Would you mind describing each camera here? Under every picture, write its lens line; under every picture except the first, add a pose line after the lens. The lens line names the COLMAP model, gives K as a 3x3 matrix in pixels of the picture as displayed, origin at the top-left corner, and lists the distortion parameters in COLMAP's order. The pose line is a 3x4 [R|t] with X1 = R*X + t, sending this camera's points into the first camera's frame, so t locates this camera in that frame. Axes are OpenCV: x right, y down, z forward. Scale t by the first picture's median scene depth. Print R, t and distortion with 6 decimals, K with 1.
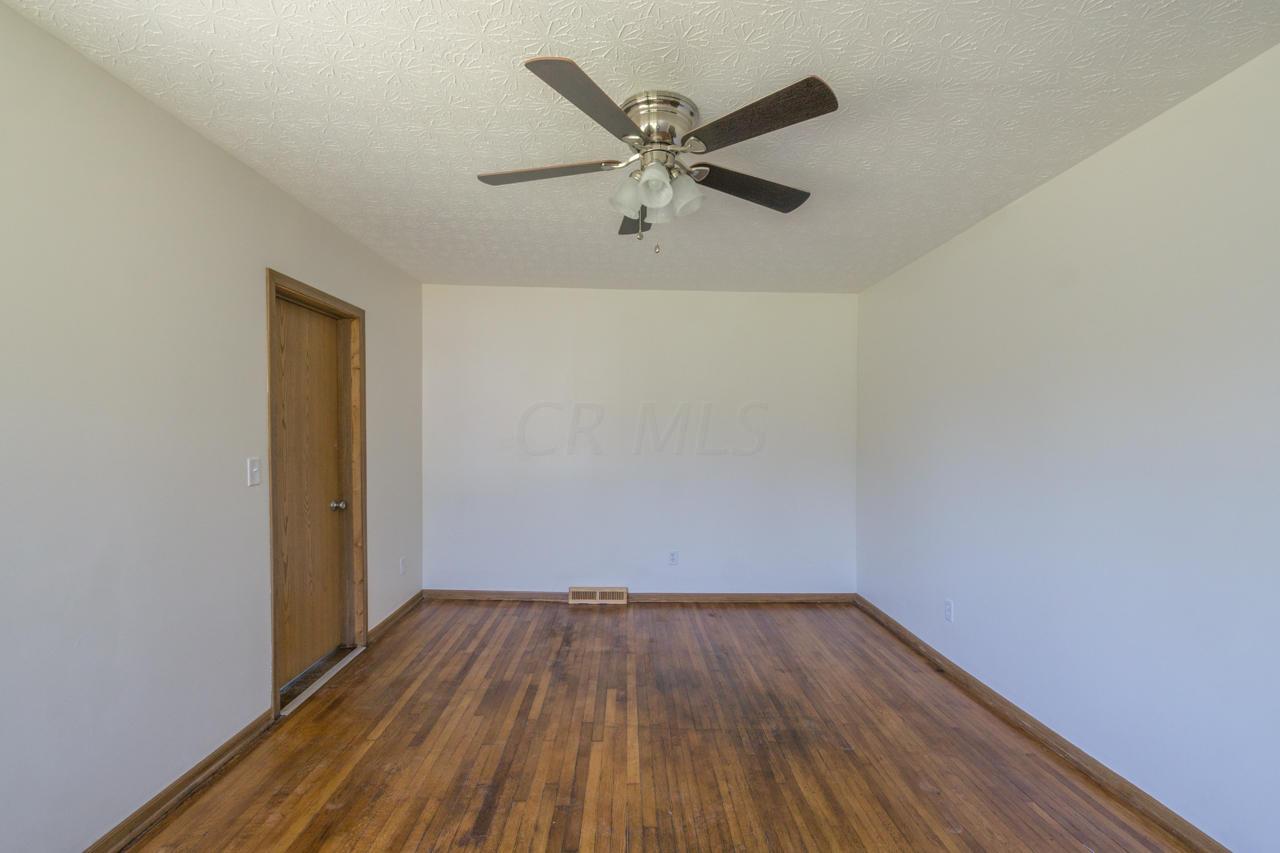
lens RADIAL K [[562.1, 0, 638.0], [0, 562.1, 429.2], [0, 0, 1]] dist [-0.007987, 0.000528]
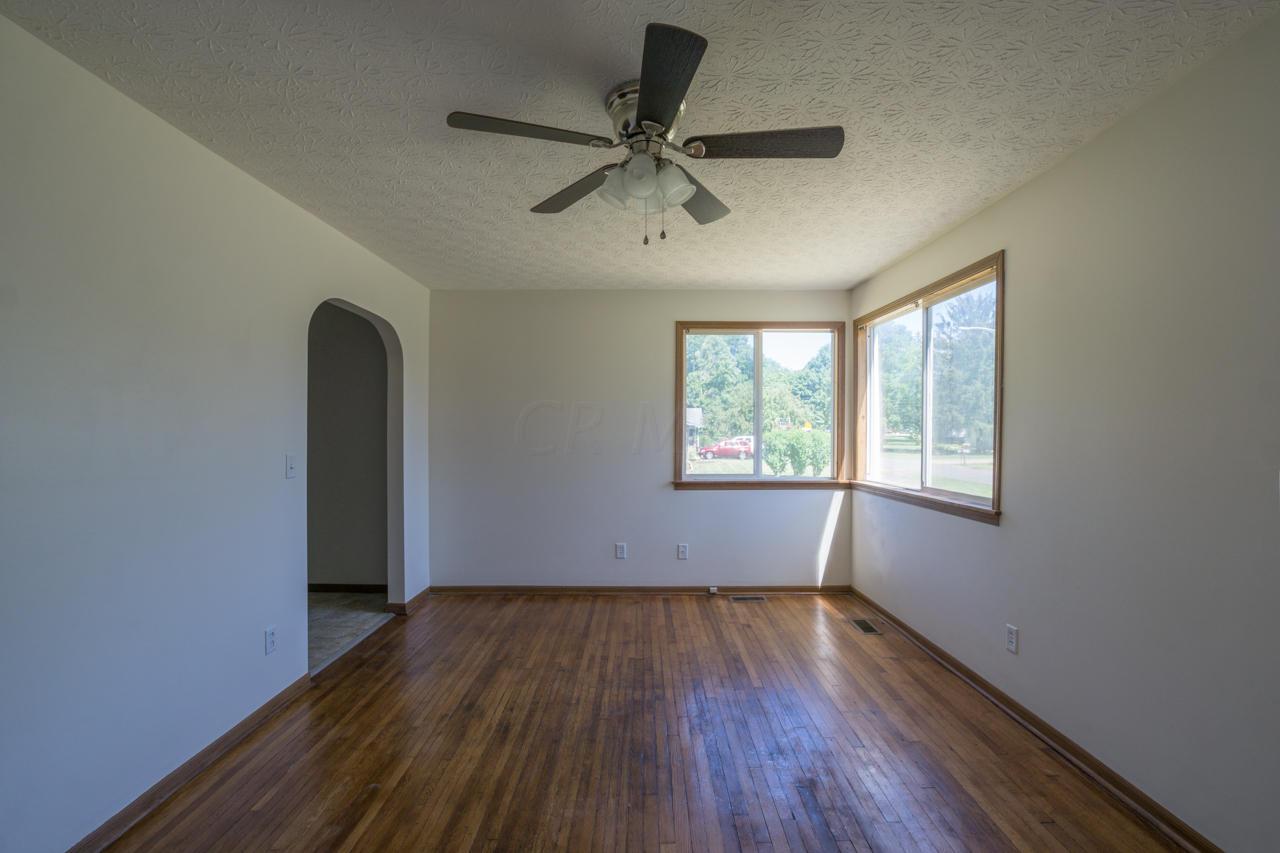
lens RADIAL K [[574.9, 0, 639.6], [0, 574.9, 430.3], [0, 0, 1]] dist [-0.029273, 0.000197]
pose [[-0.999560, -0.005529, 0.029148, 0.008994], [-0.006027, 0.999836, -0.017052, 0.017286], [-0.029049, -0.017220, -0.999430, 1.276797]]
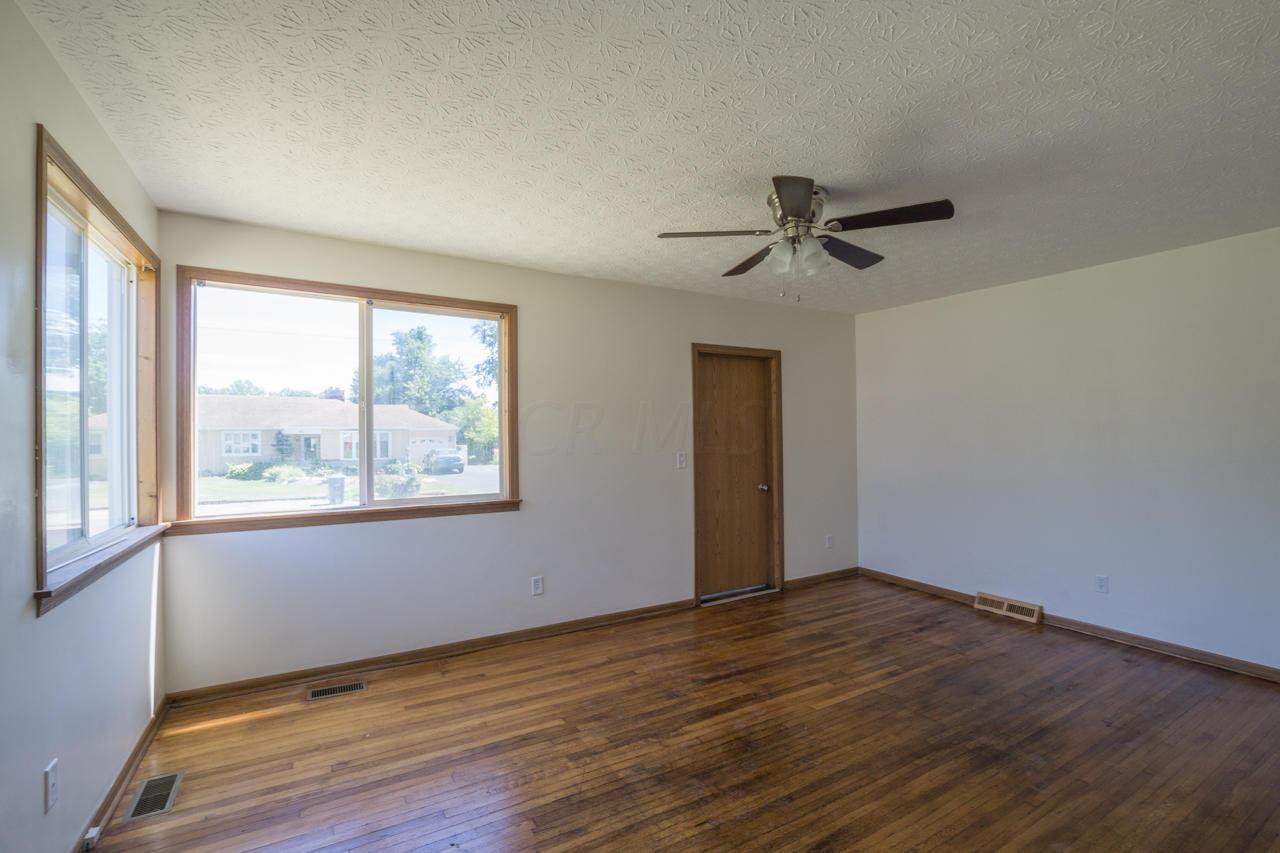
lens RADIAL K [[563.0, 0, 671.3], [0, 563.0, 429.9], [0, 0, 1]] dist [-0.012428, 0.000209]
pose [[0.521721, -0.018108, -0.852924, 0.641533], [0.013435, 0.999825, -0.013008, 0.001944], [0.853011, -0.004672, 0.521873, 0.033811]]
